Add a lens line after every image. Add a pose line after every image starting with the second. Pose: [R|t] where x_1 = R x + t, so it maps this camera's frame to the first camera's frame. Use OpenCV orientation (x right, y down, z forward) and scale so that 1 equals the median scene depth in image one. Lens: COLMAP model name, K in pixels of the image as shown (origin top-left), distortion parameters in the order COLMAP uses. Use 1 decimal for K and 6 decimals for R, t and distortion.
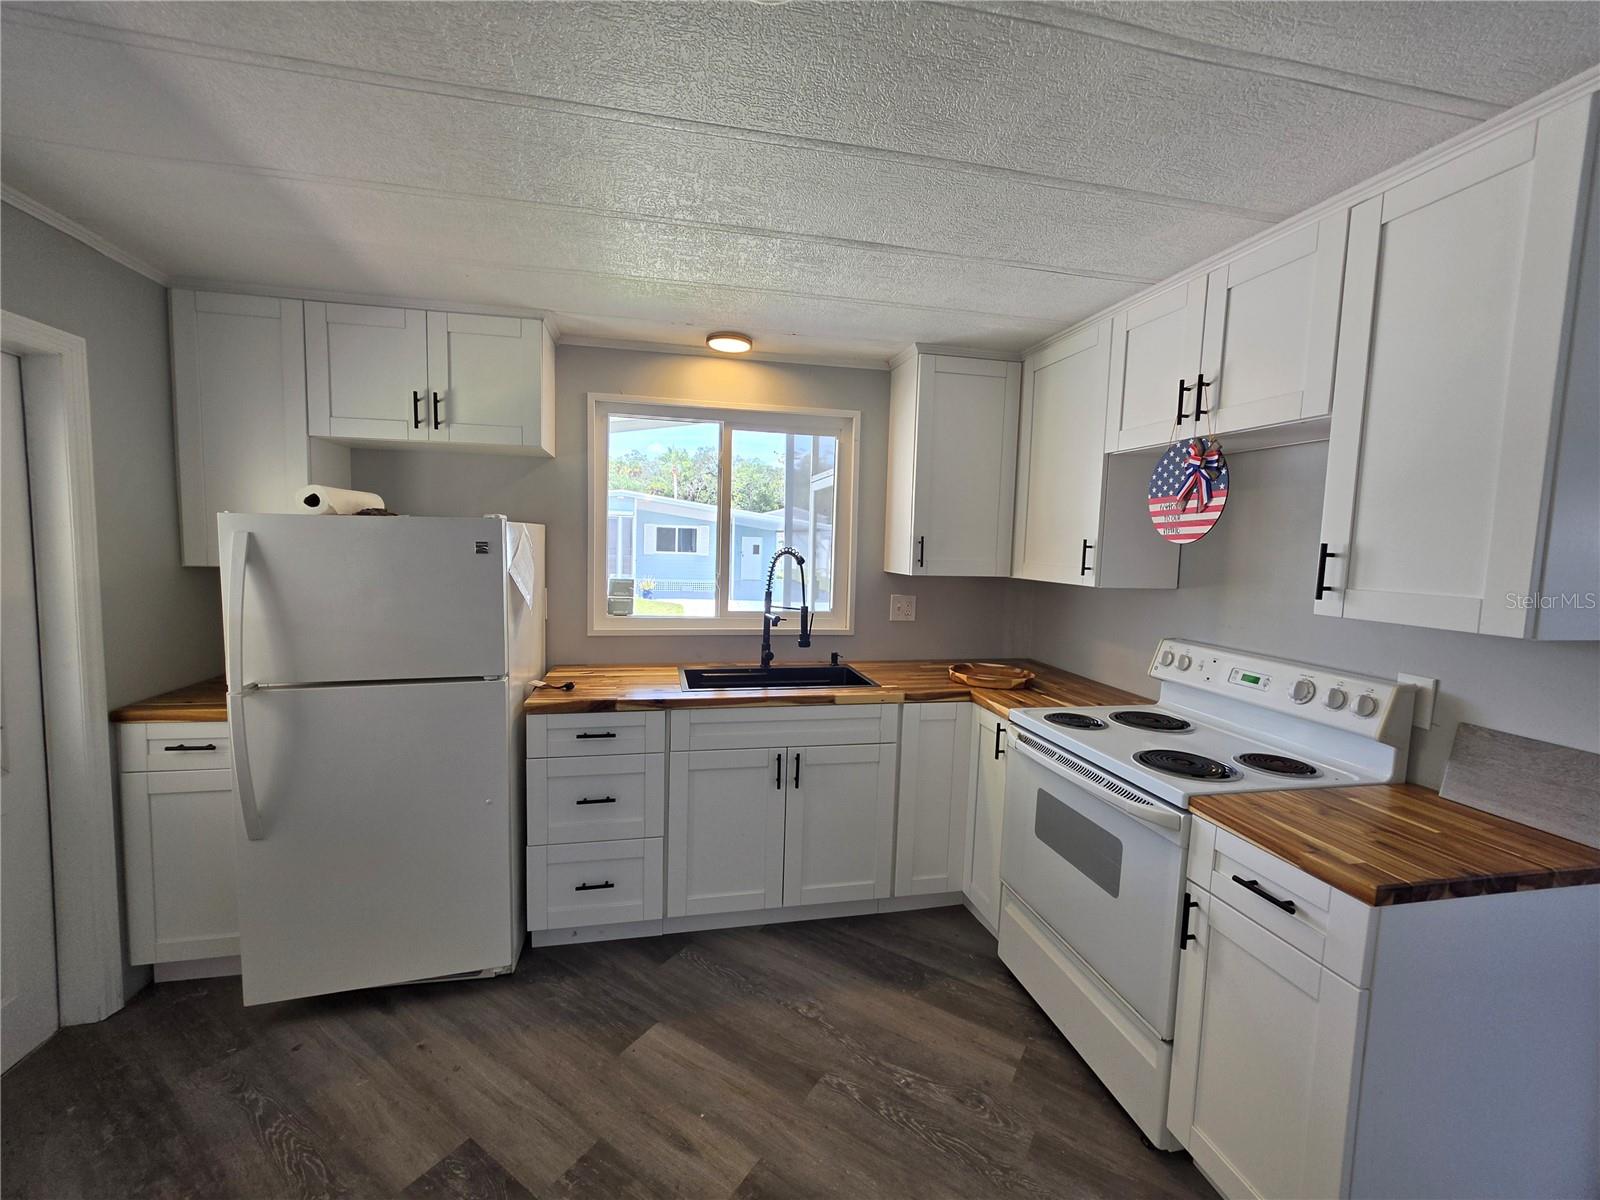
lens RADIAL K [[650.1, 0, 785.3], [0, 650.1, 593.3], [0, 0, 1]] dist [0.001413, 0.000866]
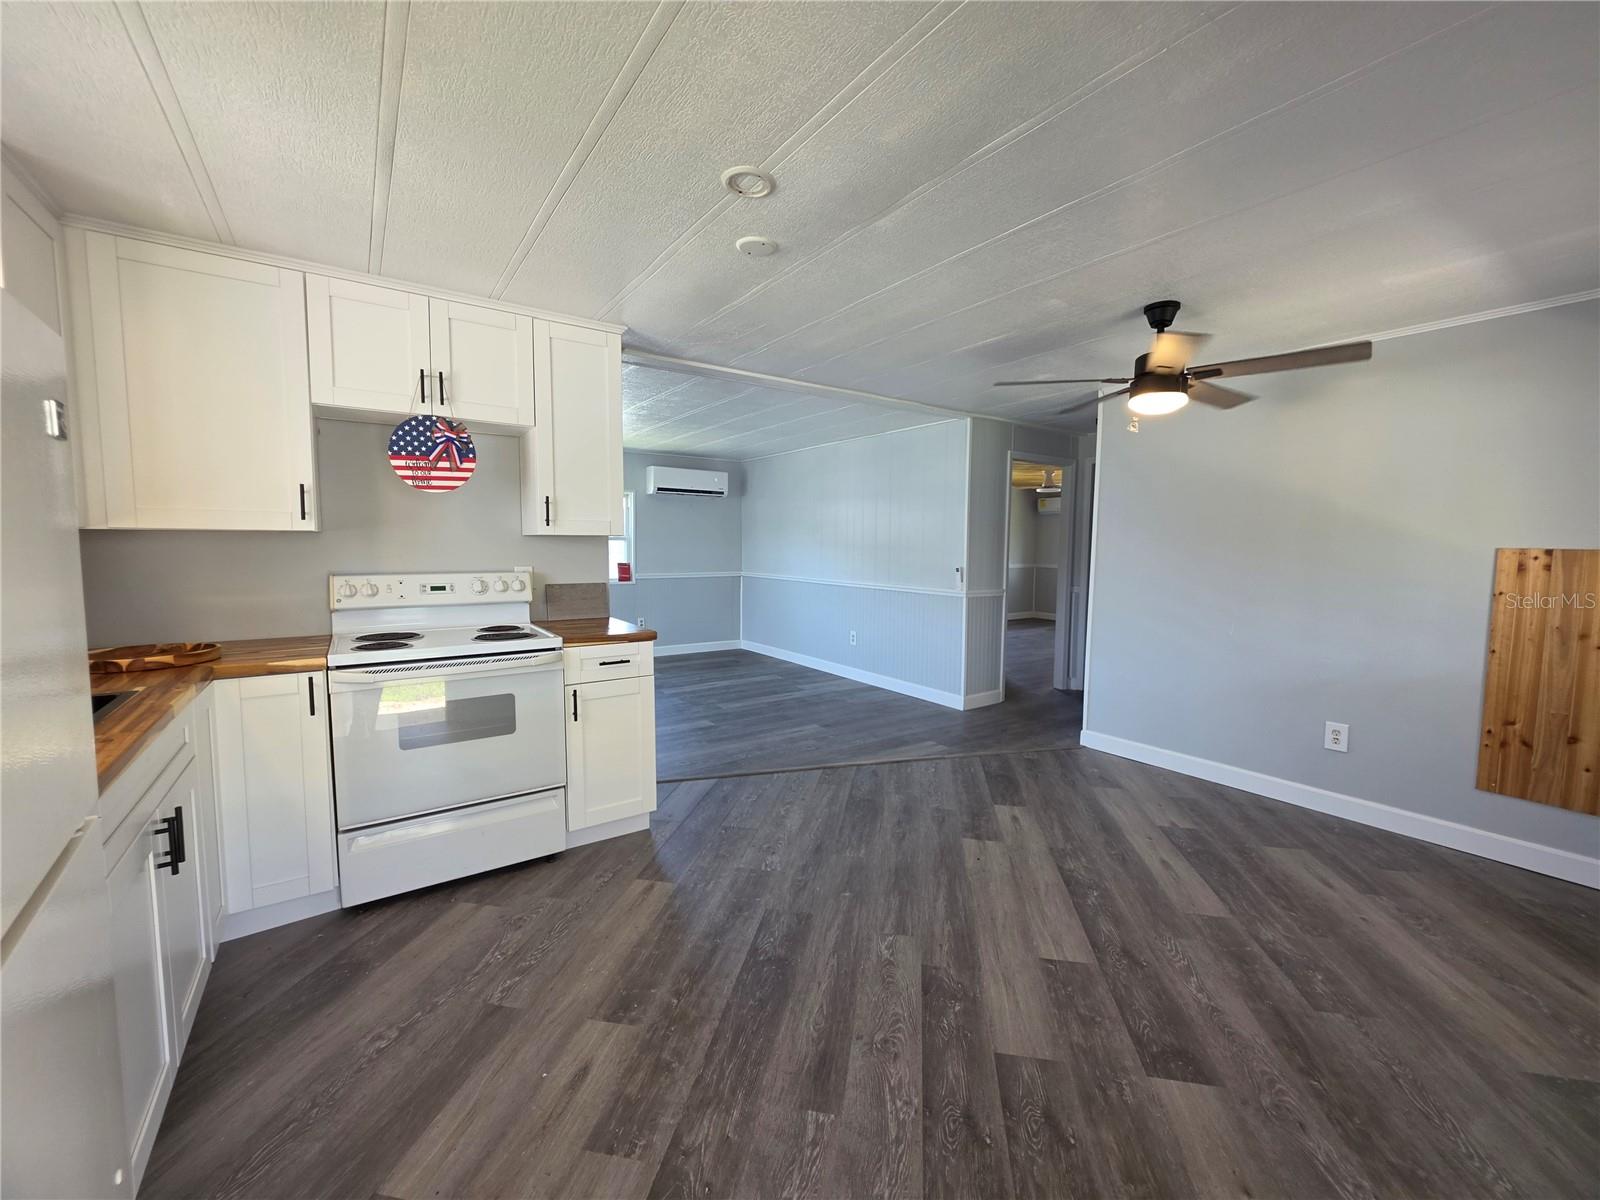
lens RADIAL K [[644.4, 0, 803.7], [0, 644.4, 593.9], [0, 0, 1]] dist [-0.003562, 0.000903]
pose [[-0.399870, -0.105649, 0.910463, -0.857309], [0.055554, 0.988715, 0.139128, -0.010103], [-0.914887, 0.106213, -0.389488, 0.755474]]
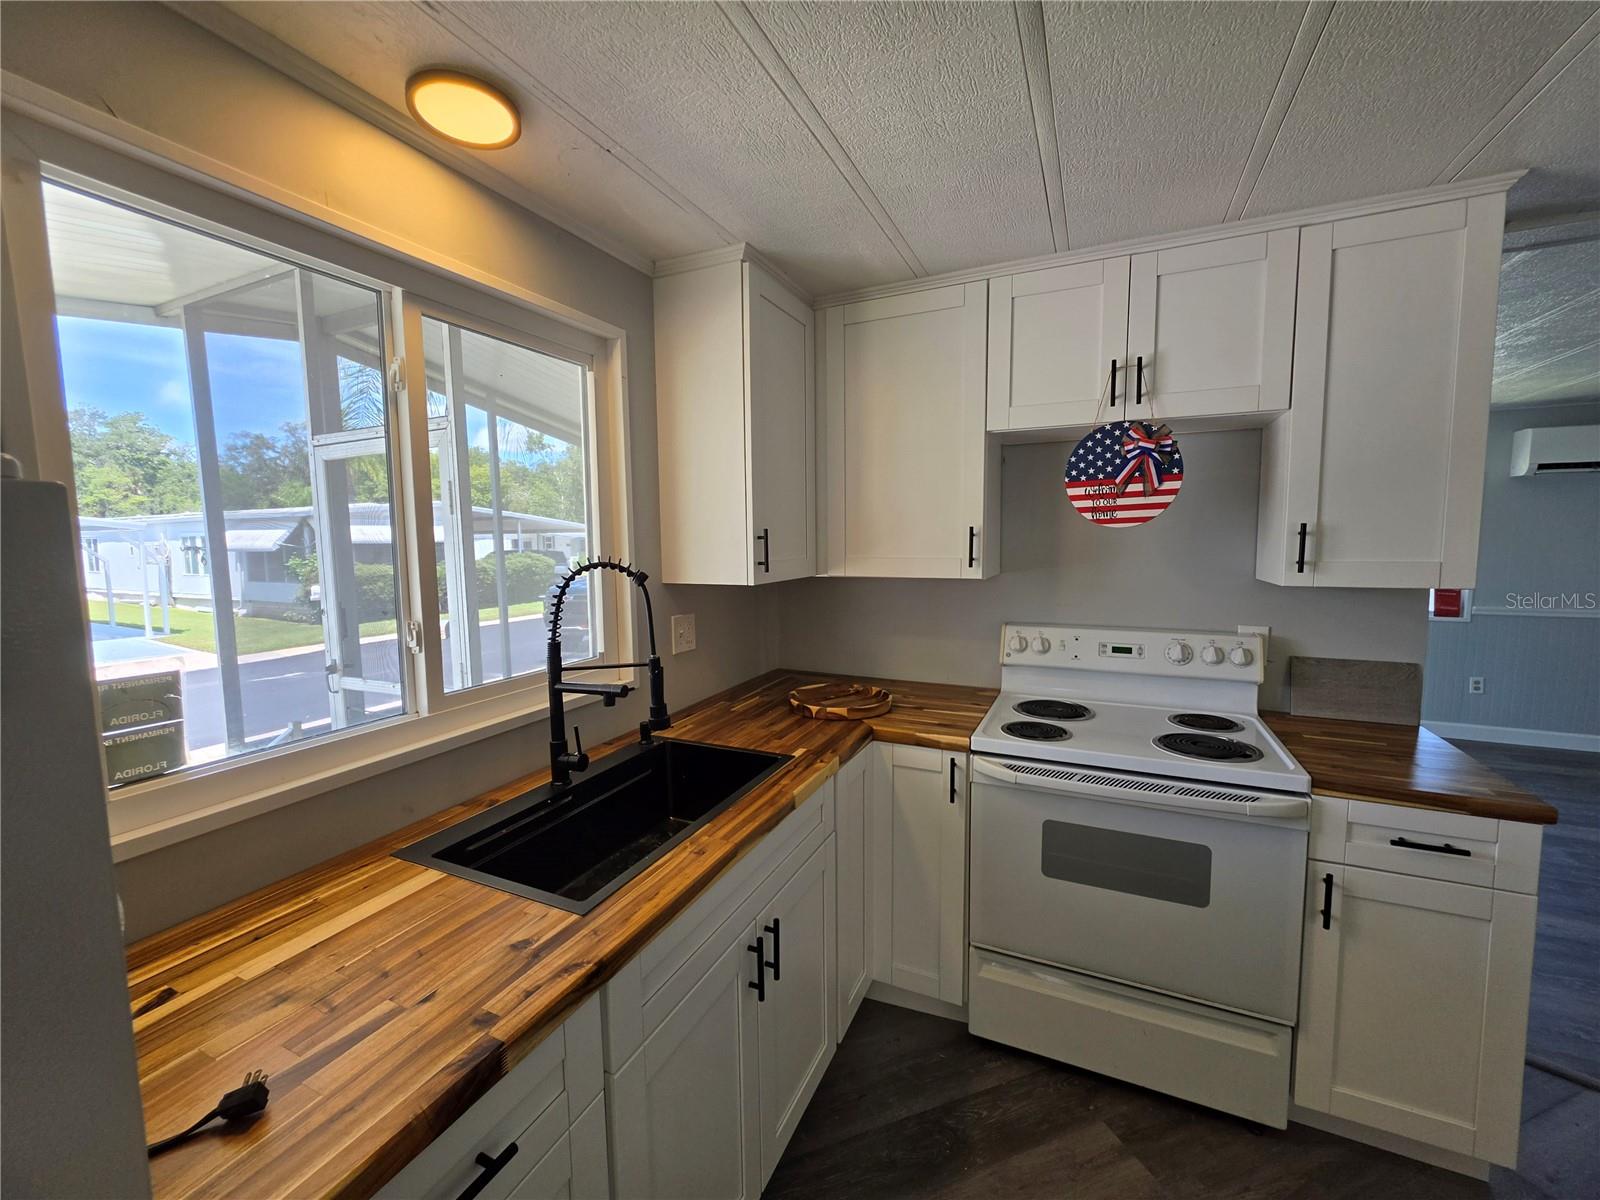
lens RADIAL K [[643.8, 0, 792.3], [0, 643.8, 594.6], [0, 0, 1]] dist [-0.003120, 0.000492]
pose [[0.601313, -0.107493, 0.791750, -0.430990], [0.094343, 0.993529, 0.063237, -0.075656], [-0.793425, 0.036671, 0.607563, 0.723145]]
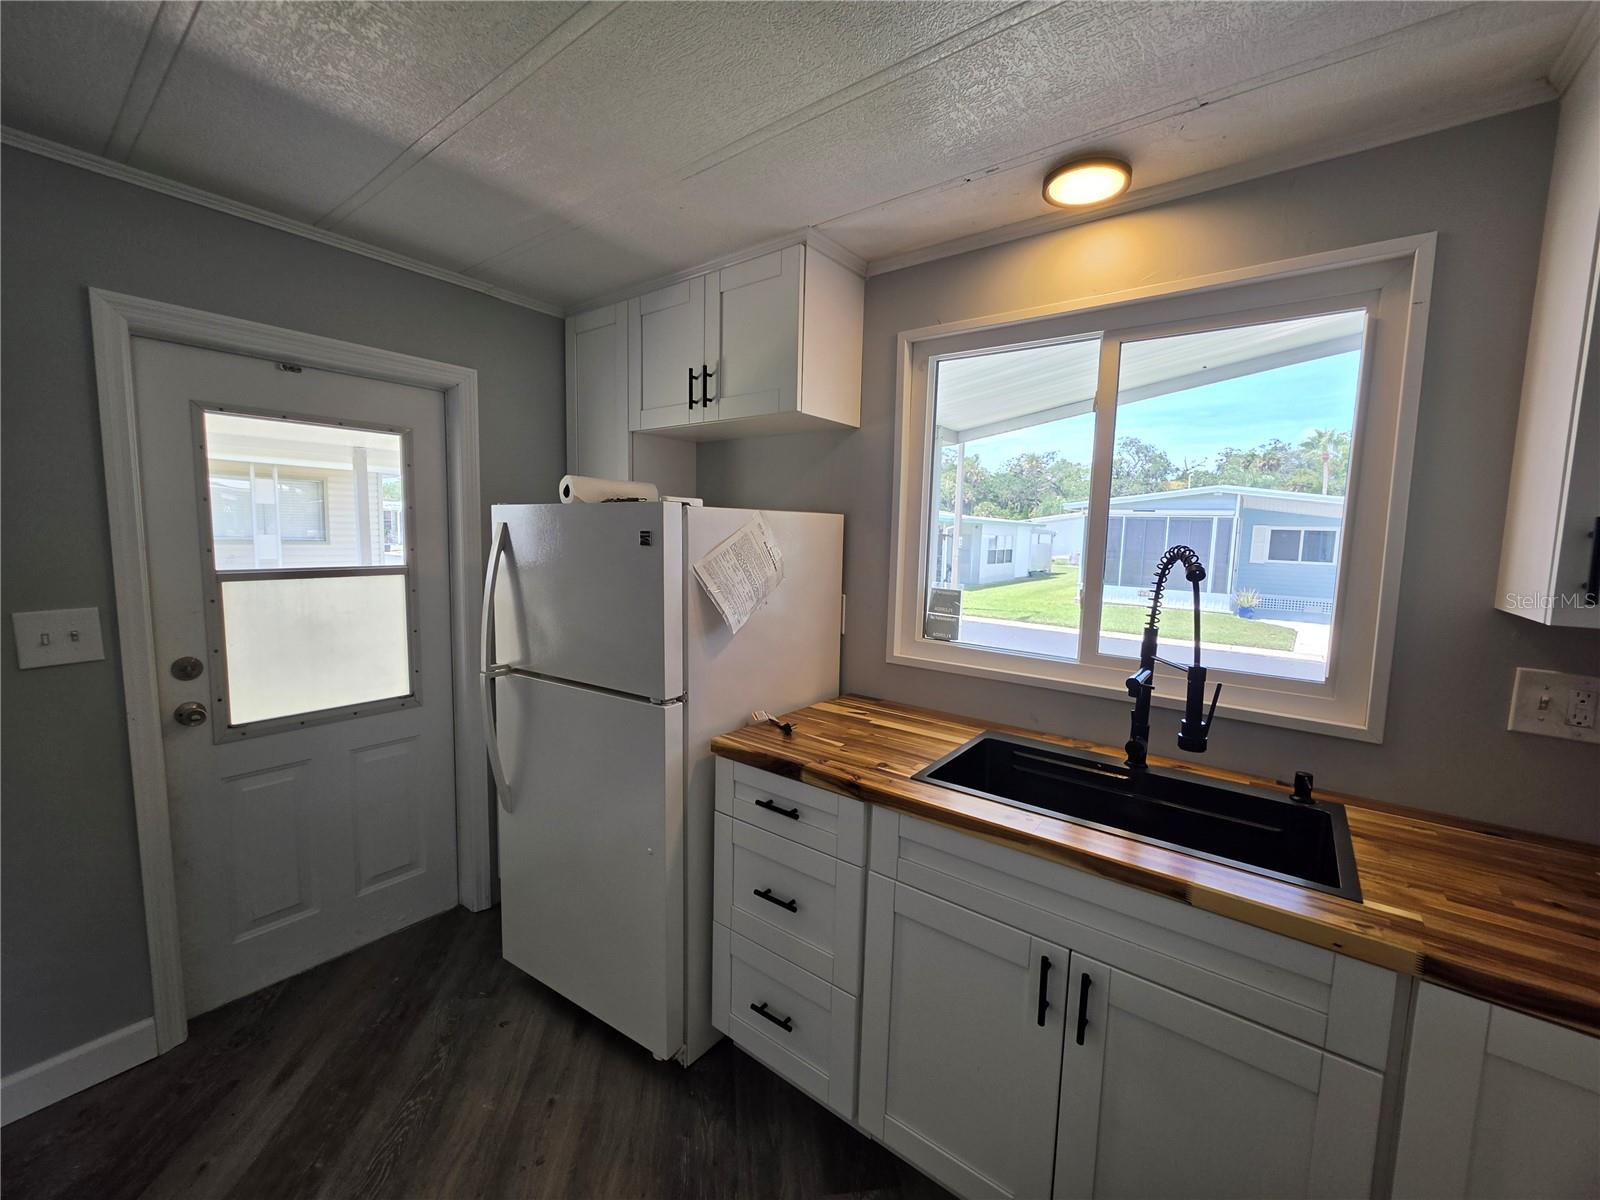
lens RADIAL K [[644.4, 0, 803.7], [0, 644.4, 593.9], [0, 0, 1]] dist [-0.003562, 0.000903]
pose [[0.656588, 0.063782, -0.751548, 0.249765], [-0.068699, 0.997334, 0.024623, -0.032888], [0.751114, 0.035464, 0.659219, 0.591344]]
